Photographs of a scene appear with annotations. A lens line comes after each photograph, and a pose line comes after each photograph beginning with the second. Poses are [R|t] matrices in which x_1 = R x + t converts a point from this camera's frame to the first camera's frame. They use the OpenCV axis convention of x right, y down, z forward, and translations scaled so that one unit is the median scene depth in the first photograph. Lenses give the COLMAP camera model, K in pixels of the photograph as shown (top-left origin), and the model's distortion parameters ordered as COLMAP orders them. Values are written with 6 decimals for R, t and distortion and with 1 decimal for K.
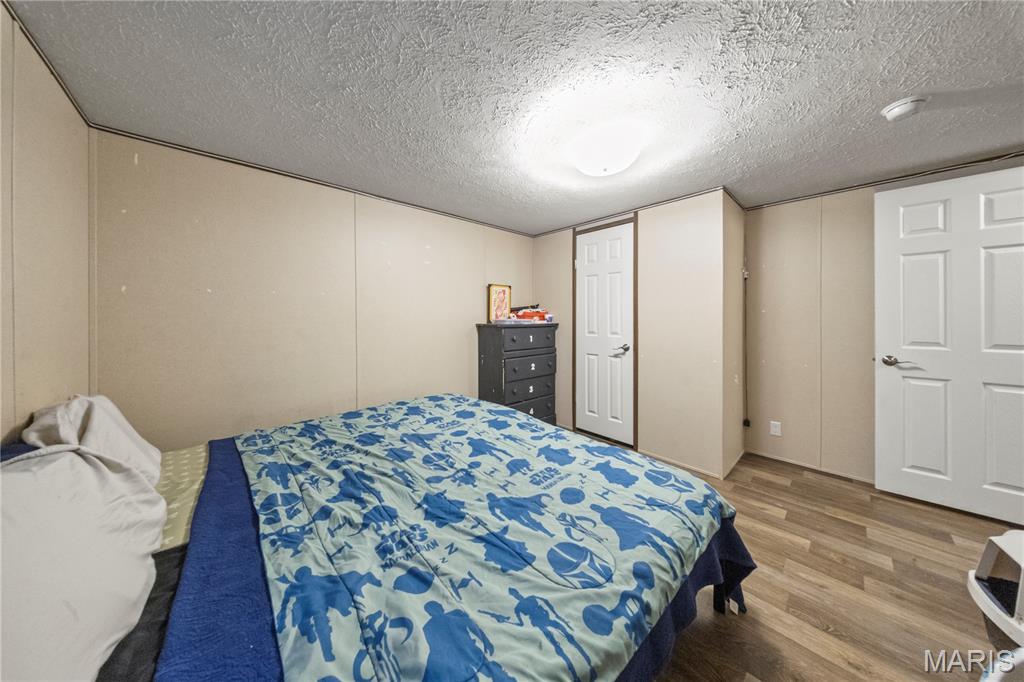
lens RADIAL K [[314.2, 0, 513.1], [0, 314.2, 311.1], [0, 0, 1]] dist [-0.001346, -0.000114]
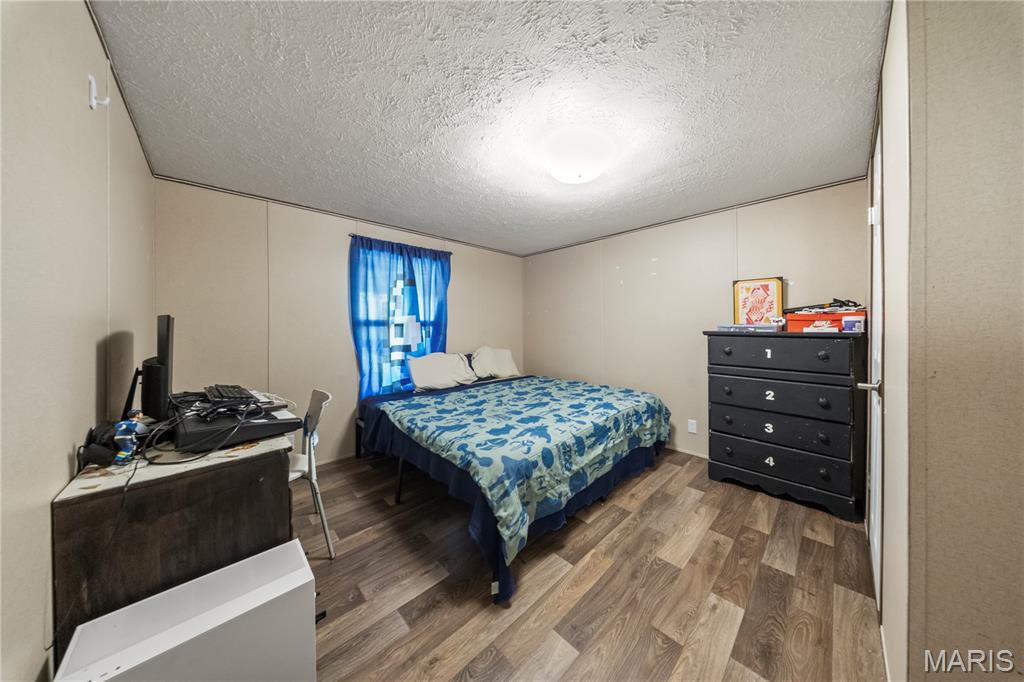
lens RADIAL K [[314.5, 0, 510.3], [0, 314.5, 325.8], [0, 0, 1]] dist [-0.000123, -0.000088]
pose [[-0.005209, -0.003571, -0.999980, 0.742521], [0.014569, 0.999887, -0.003647, 0.021844], [0.999880, -0.014588, -0.005156, 0.447489]]
